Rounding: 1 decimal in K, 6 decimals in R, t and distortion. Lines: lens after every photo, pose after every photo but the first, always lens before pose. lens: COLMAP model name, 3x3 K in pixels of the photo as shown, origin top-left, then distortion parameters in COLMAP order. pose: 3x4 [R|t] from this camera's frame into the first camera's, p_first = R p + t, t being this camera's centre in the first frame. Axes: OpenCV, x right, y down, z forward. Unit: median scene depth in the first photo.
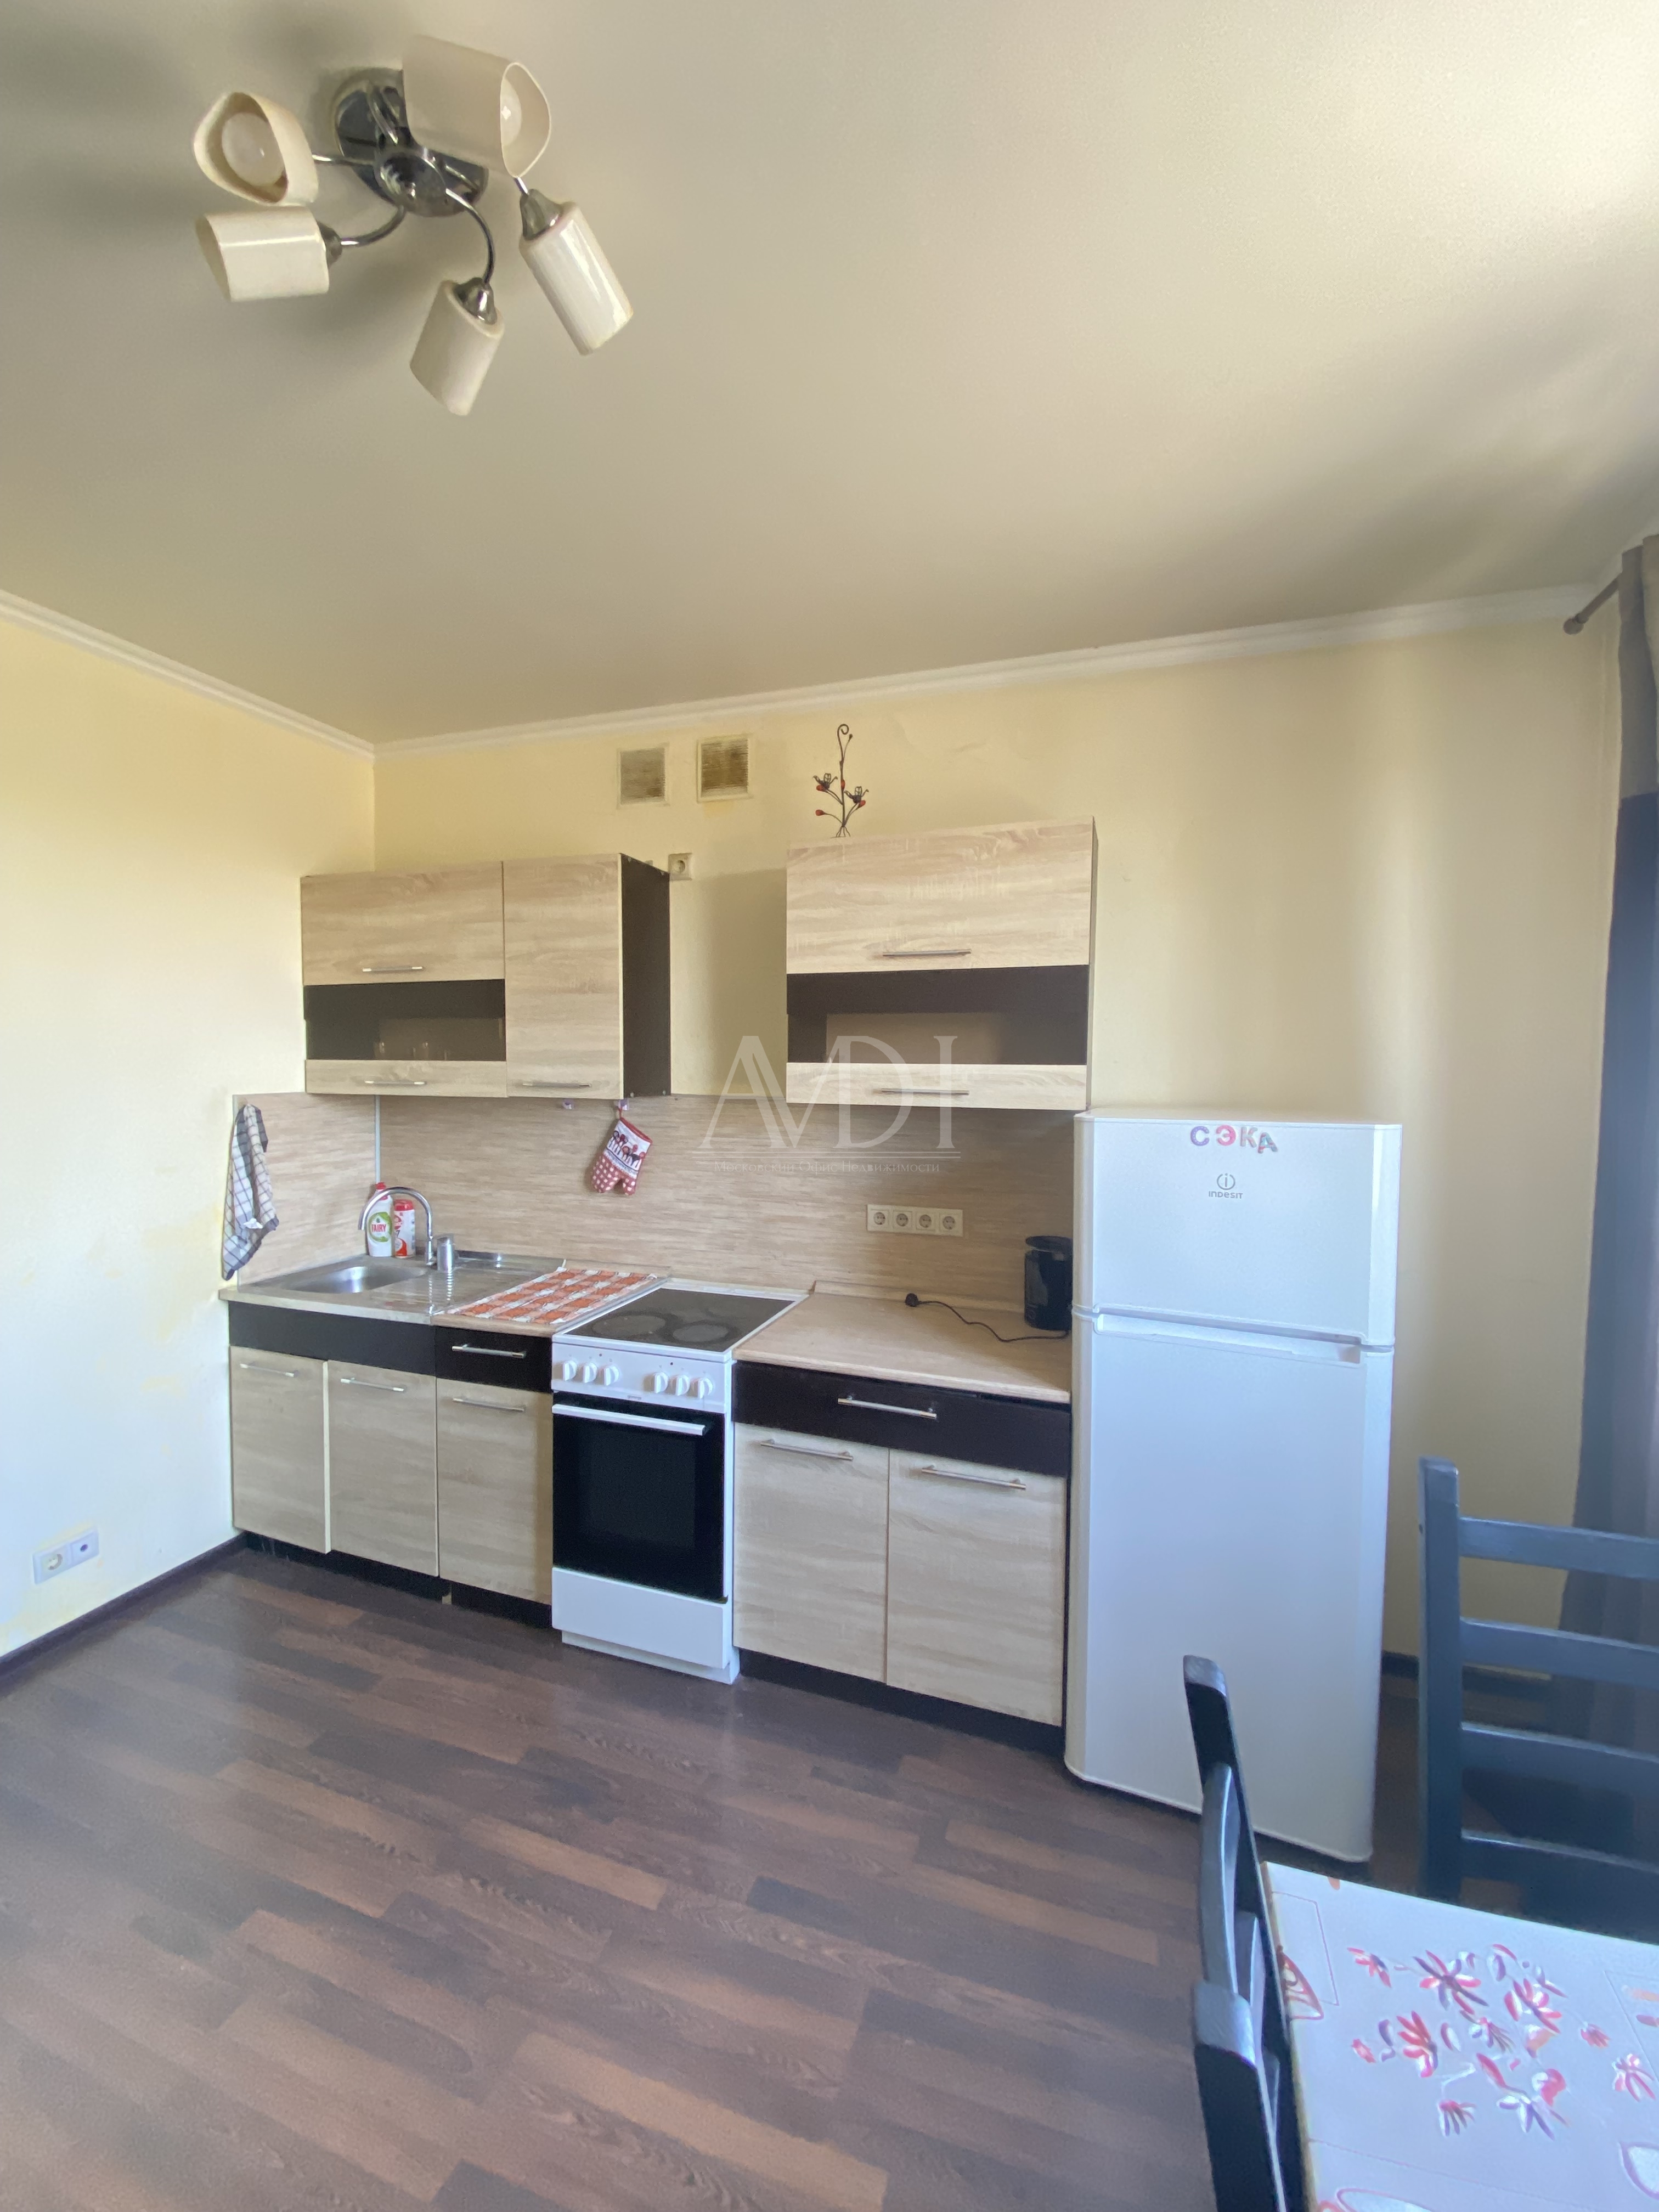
lens RADIAL K [[888.6, 0, 835.9], [0, 888.6, 1102.3], [0, 0, 1]] dist [0.034840, -0.026910]
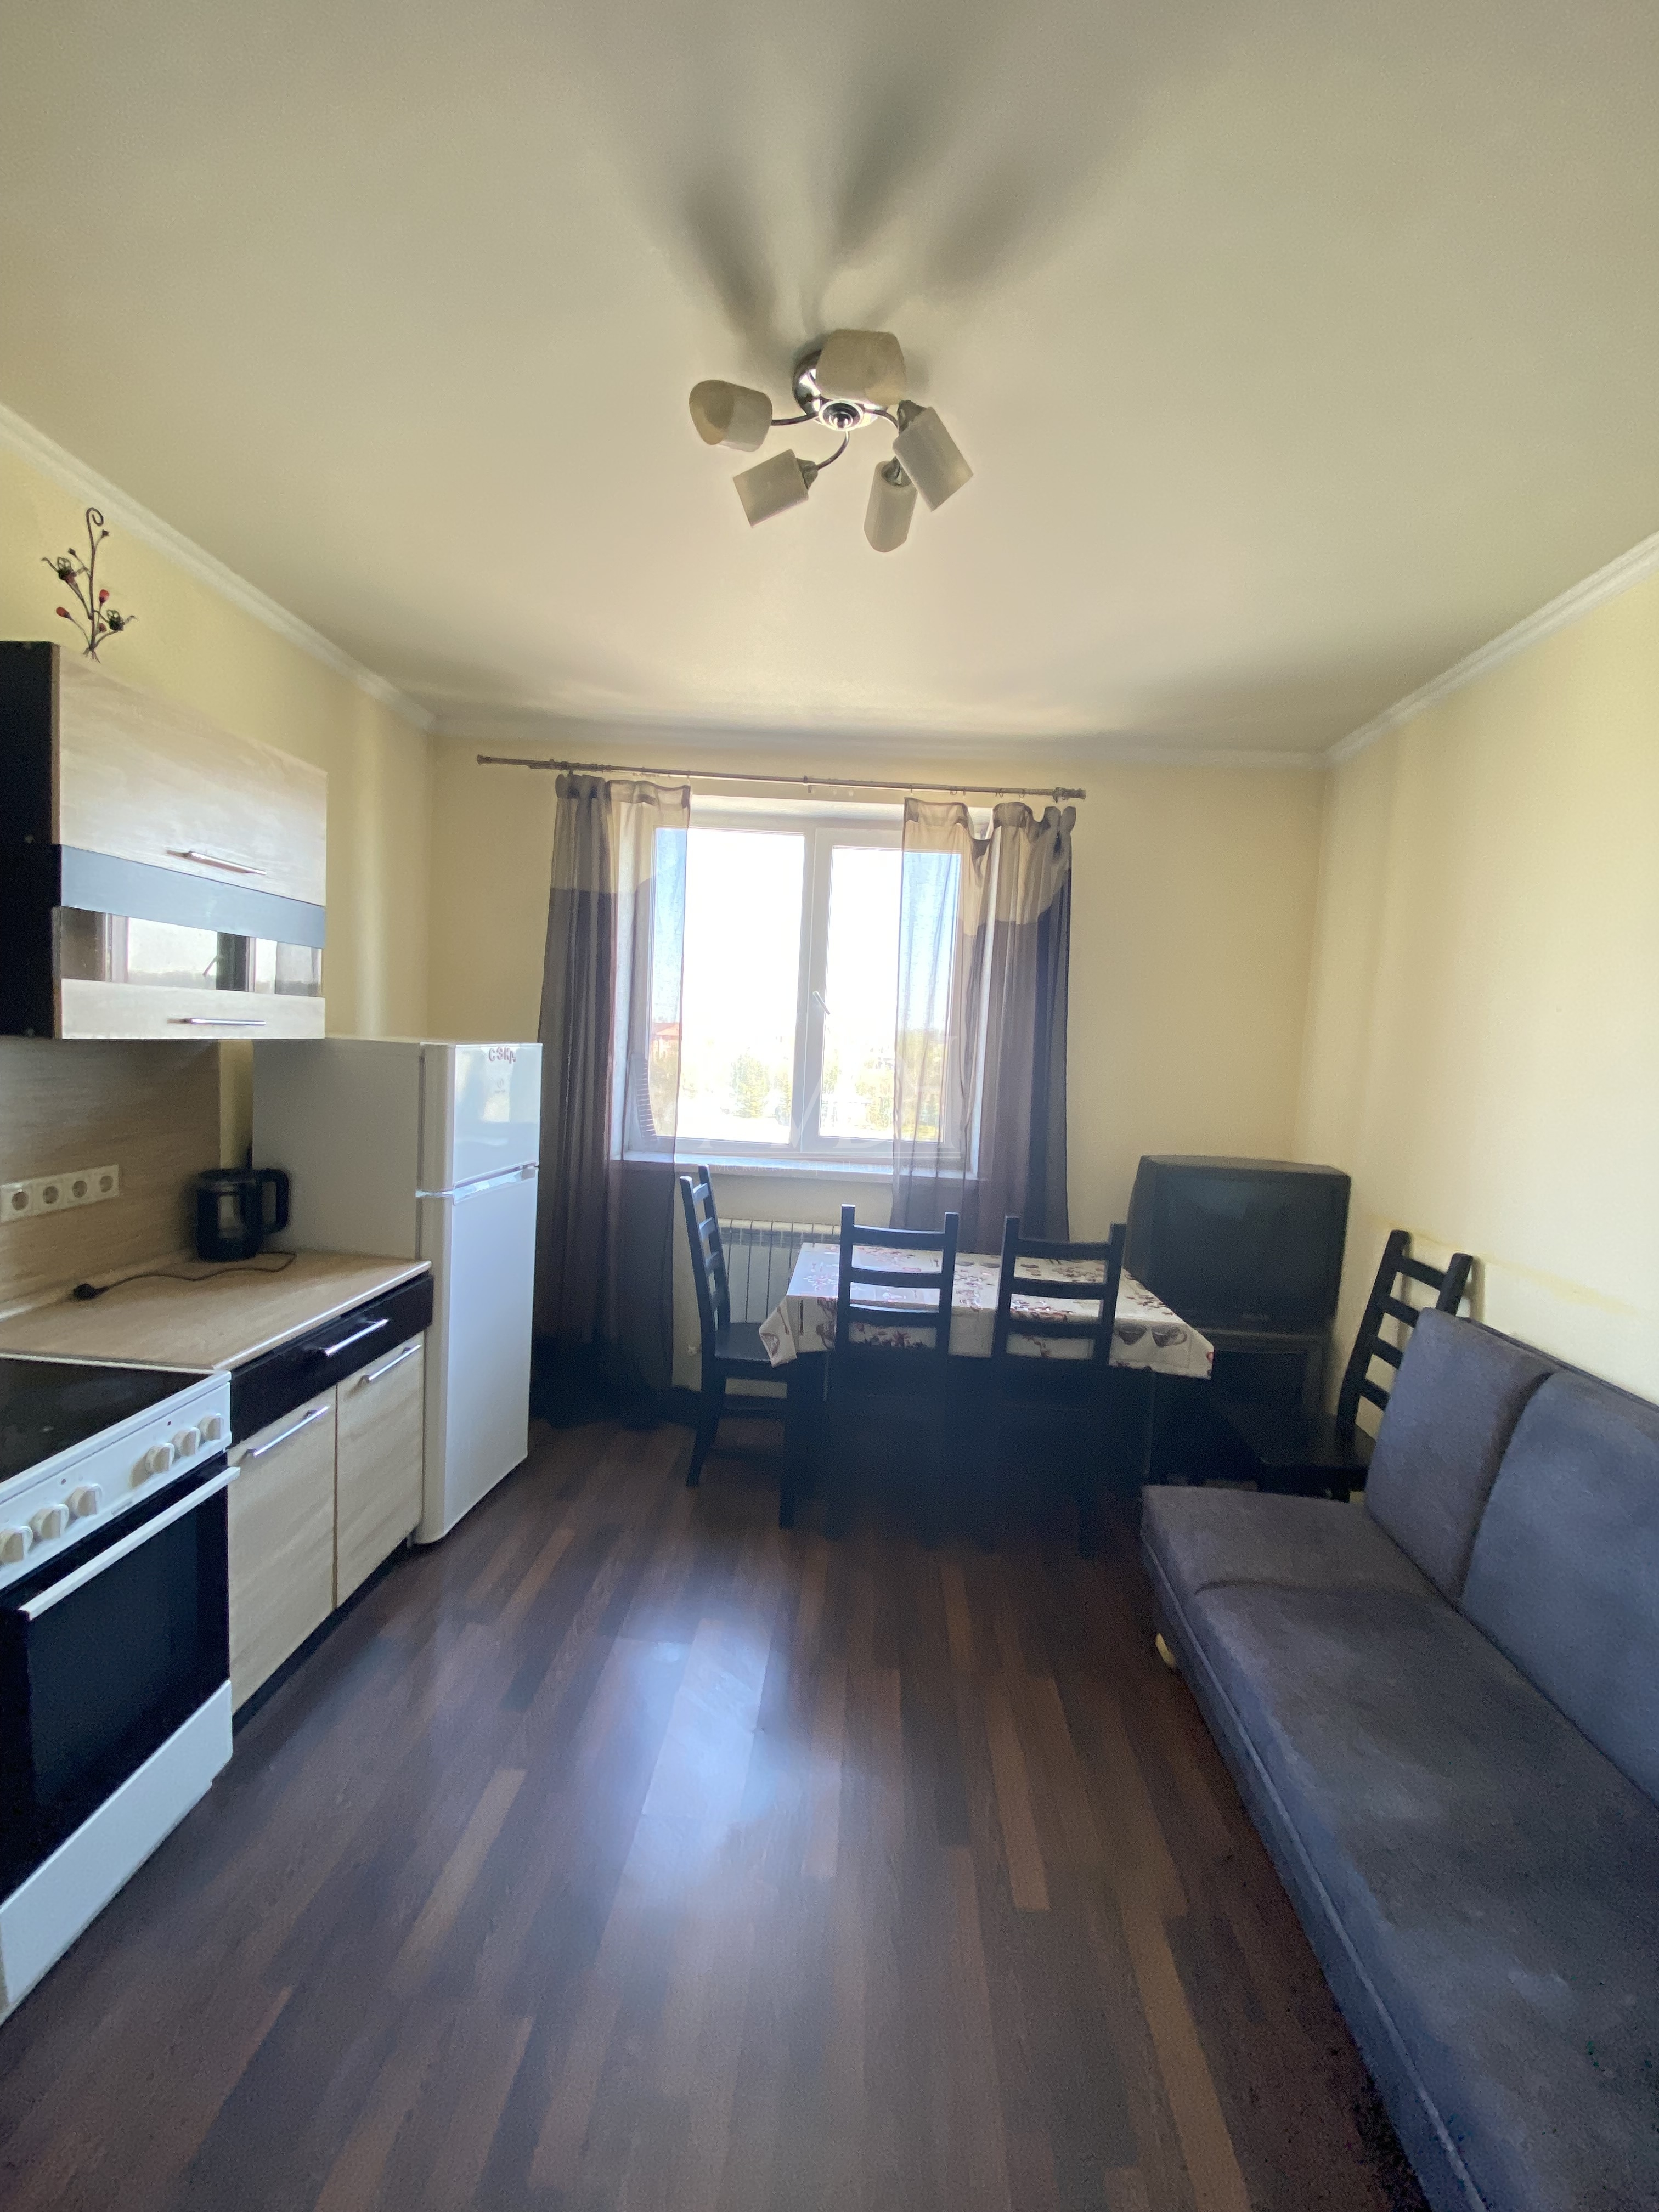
lens RADIAL K [[888.6, 0, 835.9], [0, 888.6, 1102.3], [0, 0, 1]] dist [0.034840, -0.026910]
pose [[-0.273915, -0.094922, 0.957058, -0.765471], [-0.009608, 0.995338, 0.095969, -0.020029], [-0.961706, 0.017092, -0.273550, 0.548391]]
